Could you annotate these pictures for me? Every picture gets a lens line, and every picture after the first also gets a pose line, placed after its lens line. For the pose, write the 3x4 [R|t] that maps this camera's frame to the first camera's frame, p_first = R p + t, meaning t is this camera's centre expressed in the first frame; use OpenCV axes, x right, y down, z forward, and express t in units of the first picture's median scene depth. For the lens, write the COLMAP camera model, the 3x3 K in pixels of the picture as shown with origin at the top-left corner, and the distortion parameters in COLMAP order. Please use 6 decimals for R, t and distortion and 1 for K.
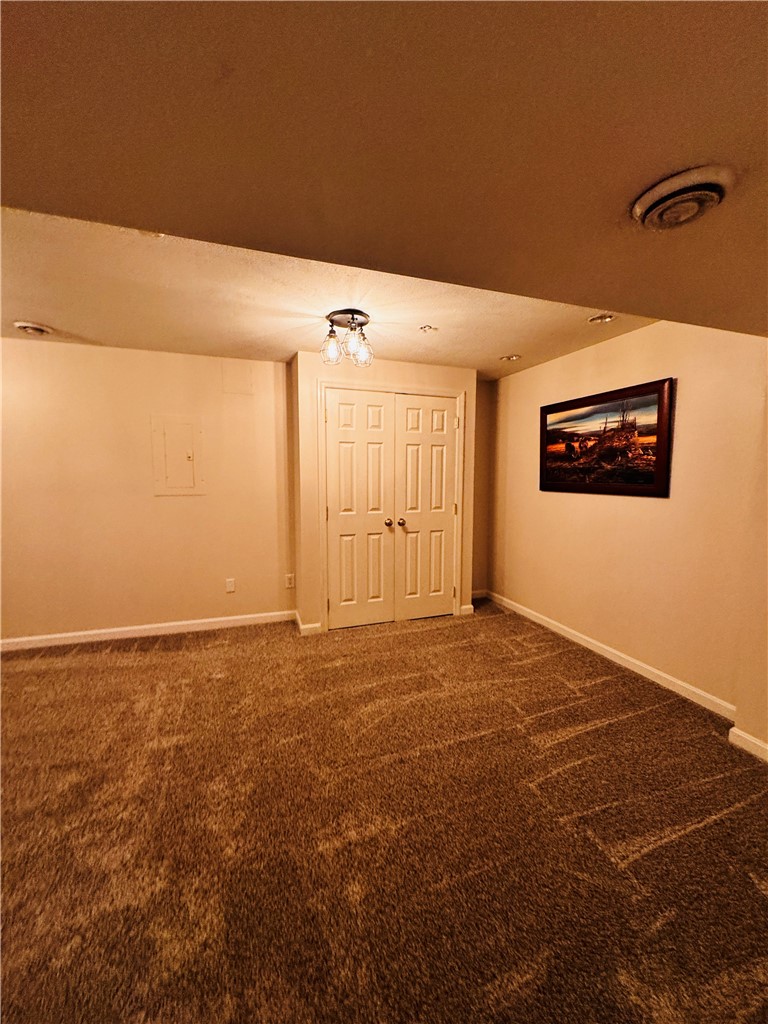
lens RADIAL K [[408.2, 0, 389.2], [0, 408.2, 514.2], [0, 0, 1]] dist [-0.006633, 0.000811]
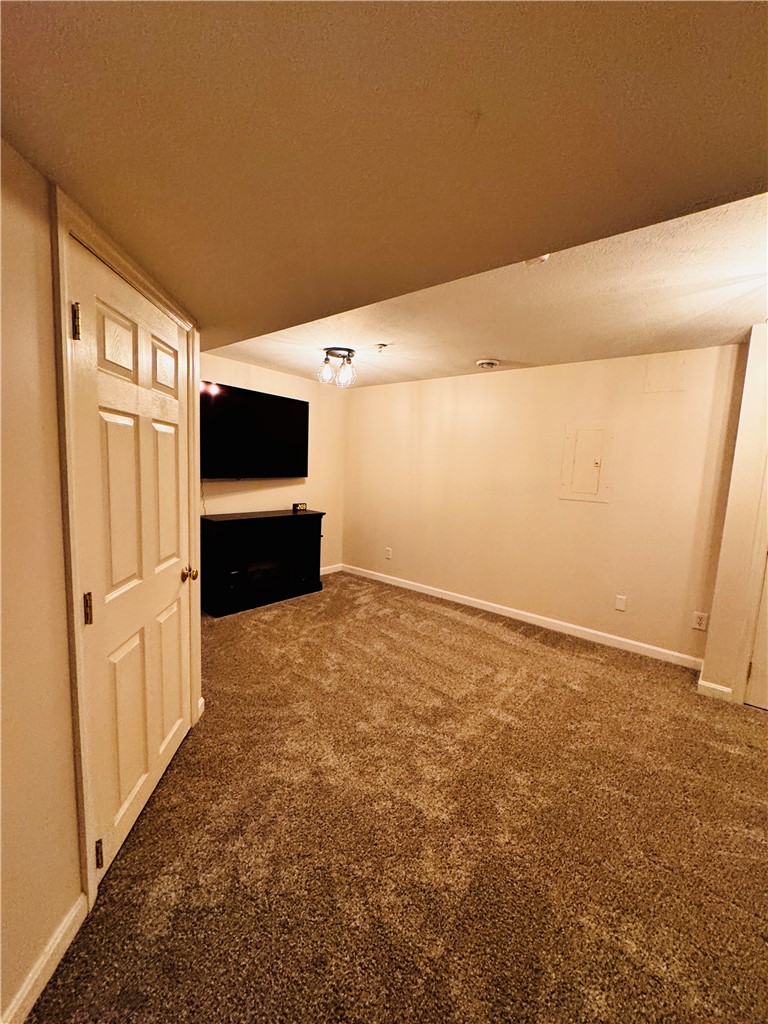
lens RADIAL K [[408.2, 0, 387.7], [0, 408.2, 517.0], [0, 0, 1]] dist [-0.006633, 0.000811]
pose [[0.515600, 0.124845, -0.847685, 0.128514], [-0.133006, 0.988997, 0.064757, -0.009689], [0.846443, 0.079359, 0.526532, 0.073439]]
